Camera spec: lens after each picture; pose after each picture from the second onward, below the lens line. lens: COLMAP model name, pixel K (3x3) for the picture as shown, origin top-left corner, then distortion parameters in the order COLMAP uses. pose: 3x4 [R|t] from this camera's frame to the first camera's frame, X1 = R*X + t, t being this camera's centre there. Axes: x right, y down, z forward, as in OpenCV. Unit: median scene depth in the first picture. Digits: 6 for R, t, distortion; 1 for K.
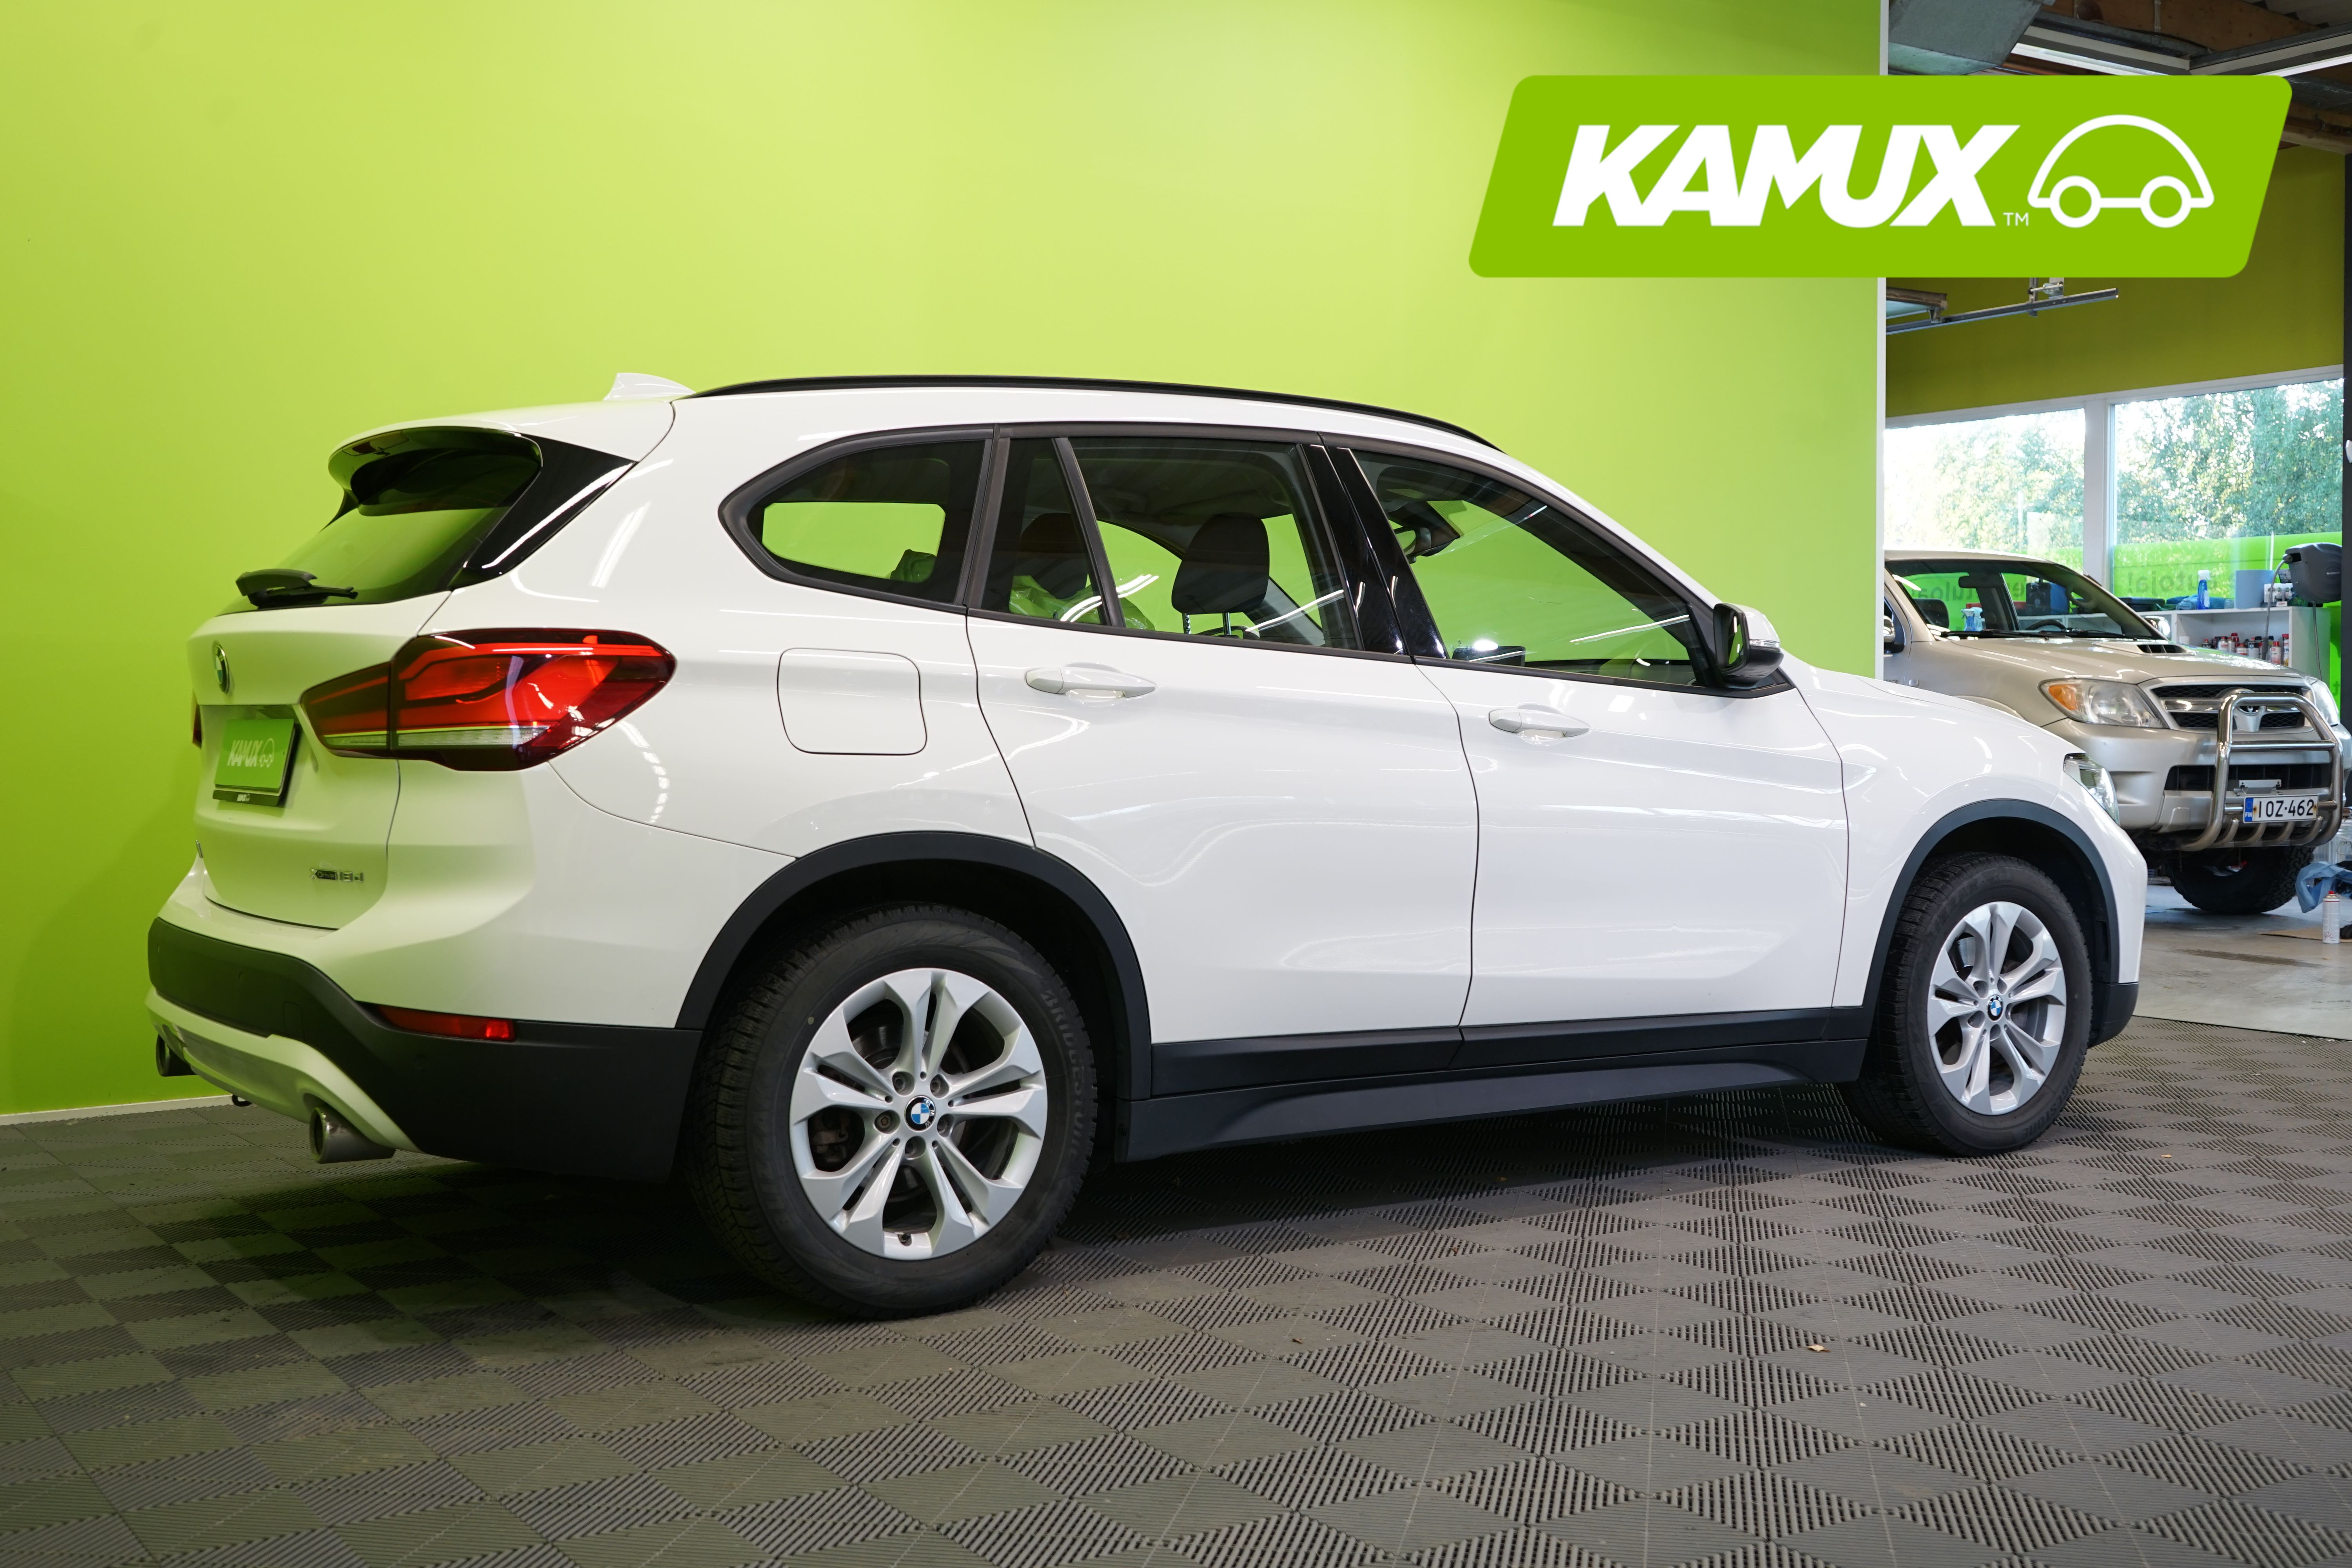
lens RADIAL K [[2527.9, 0, 1186.3], [0, 2527.9, 791.1], [0, 0, 1]] dist [0.009845, 0.000000]
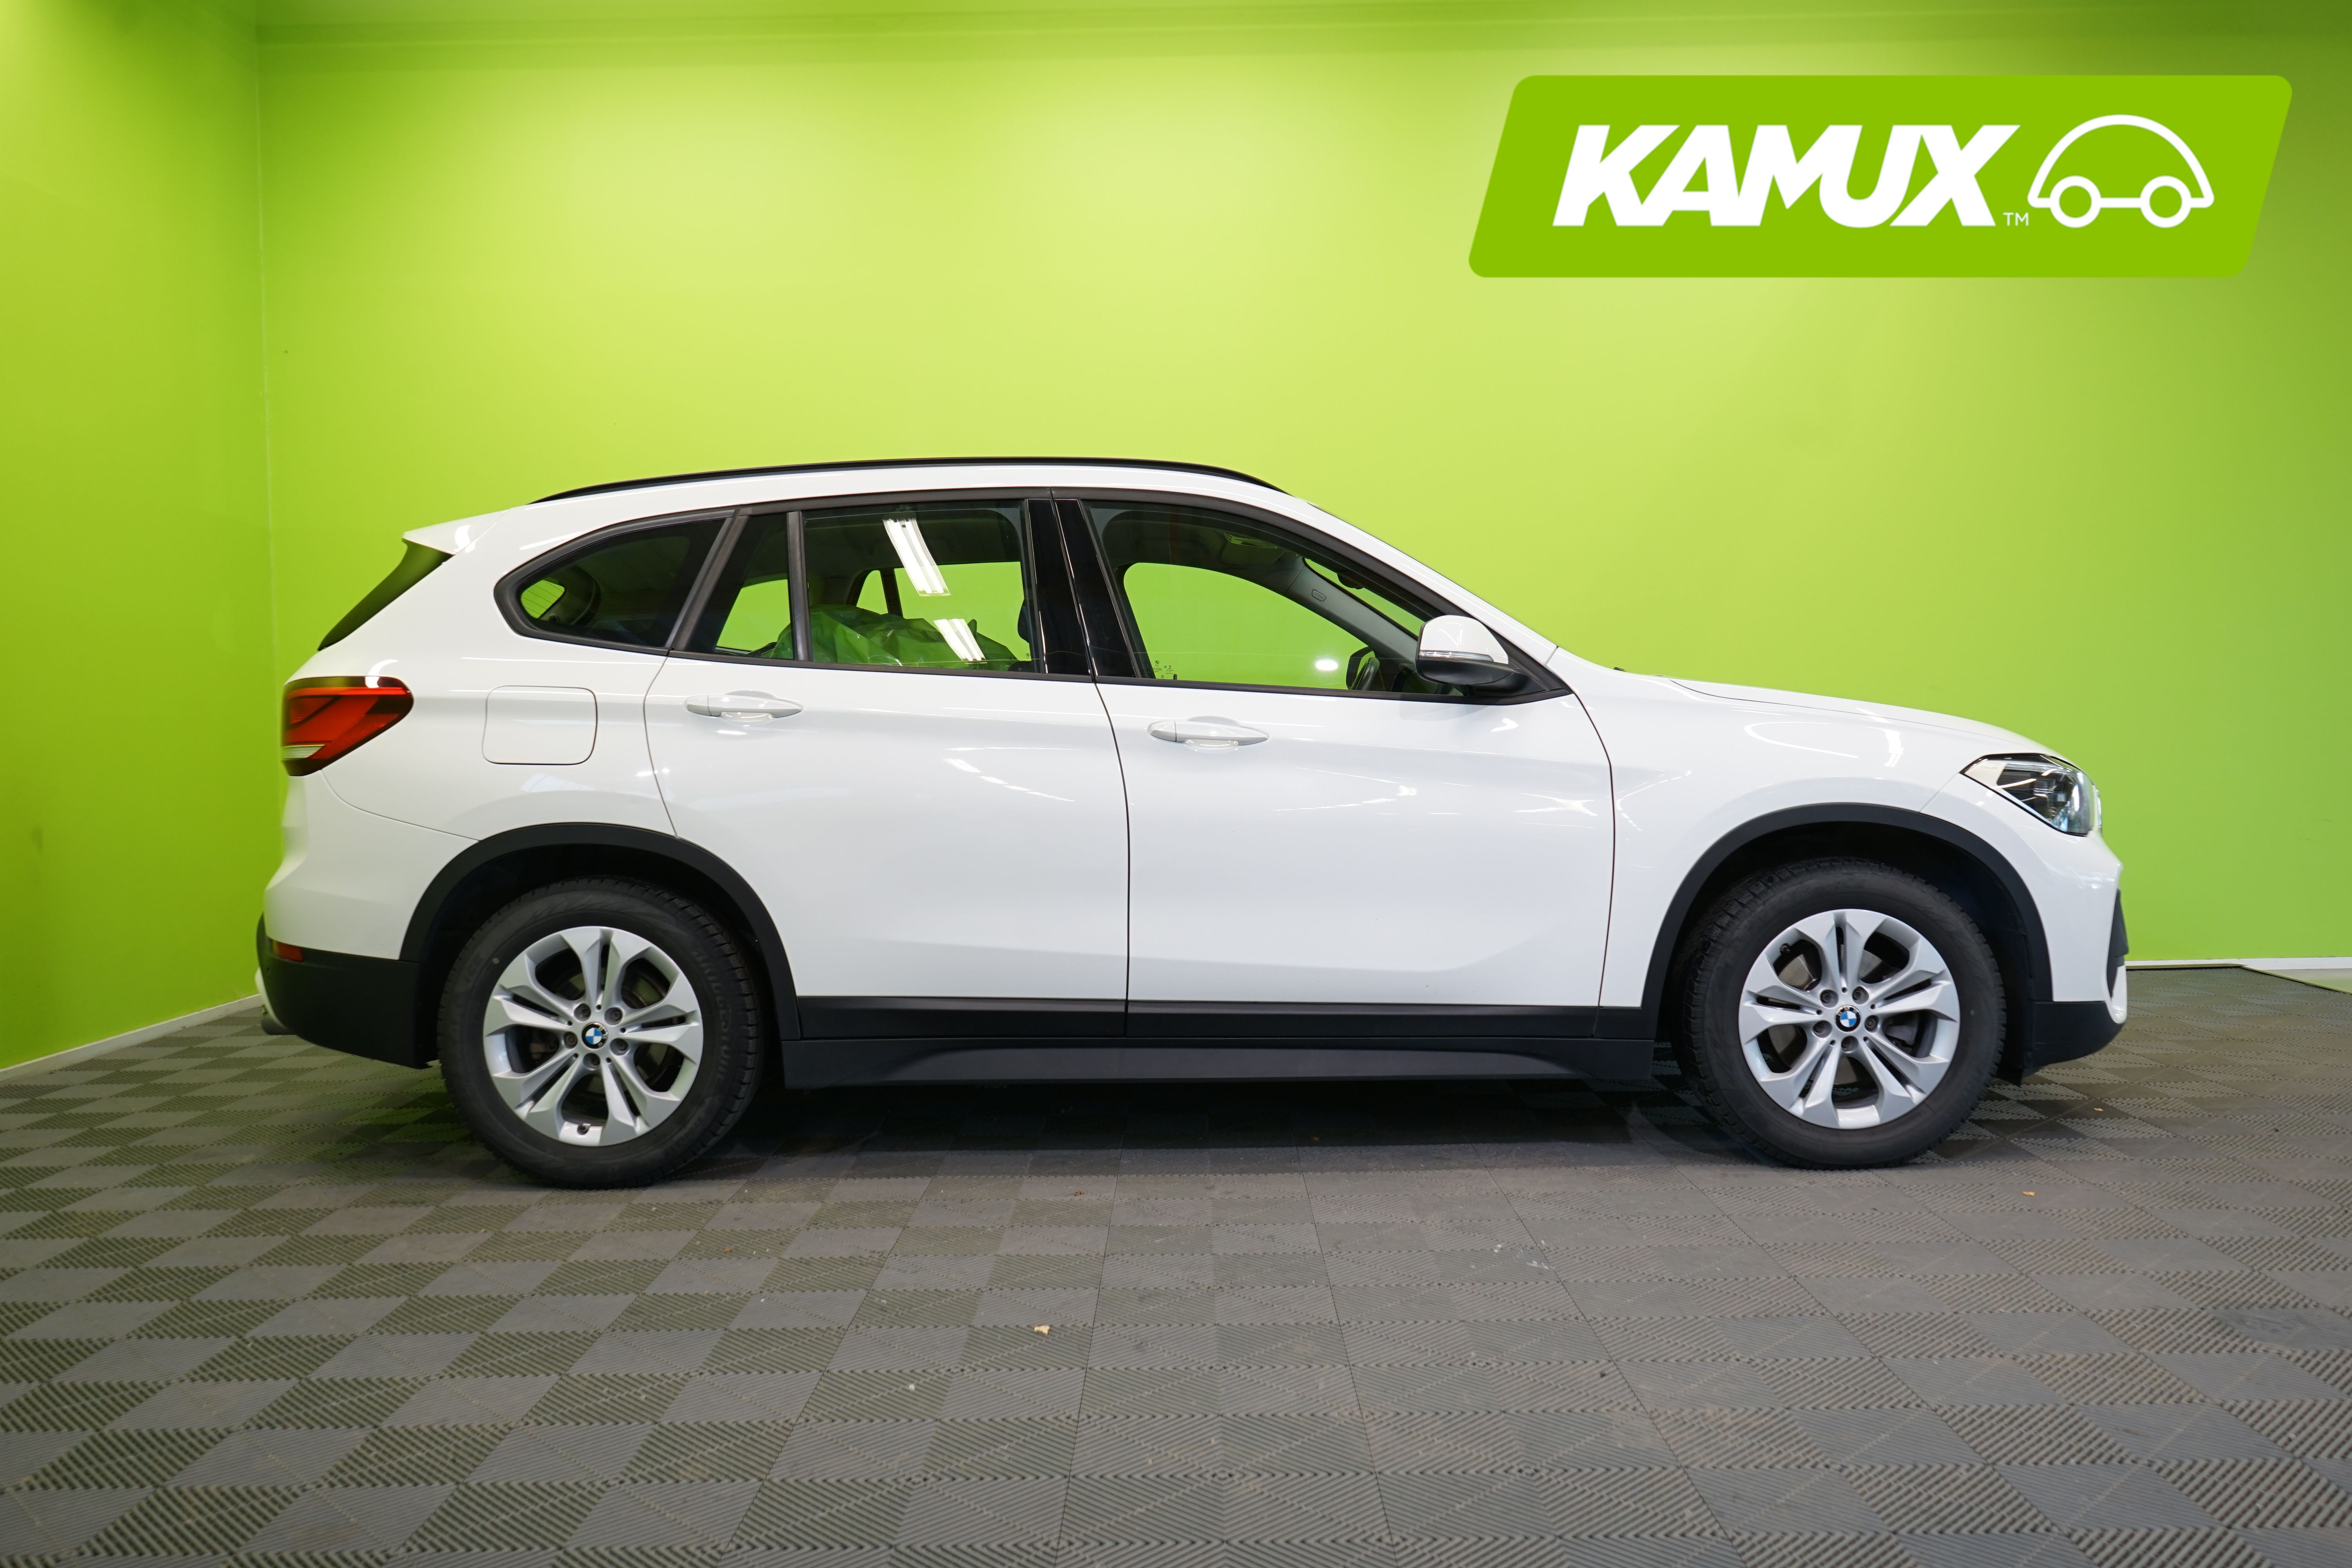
lens RADIAL K [[1934.1, 0, 1176.8], [0, 1934.1, 765.7], [0, 0, 1]] dist [-0.027081, 0.029633]
pose [[0.827300, 0.001754, -0.561758, 0.700469], [-0.002141, 0.999998, -0.000031, -0.014185], [0.561756, 0.001228, 0.827302, 0.331280]]
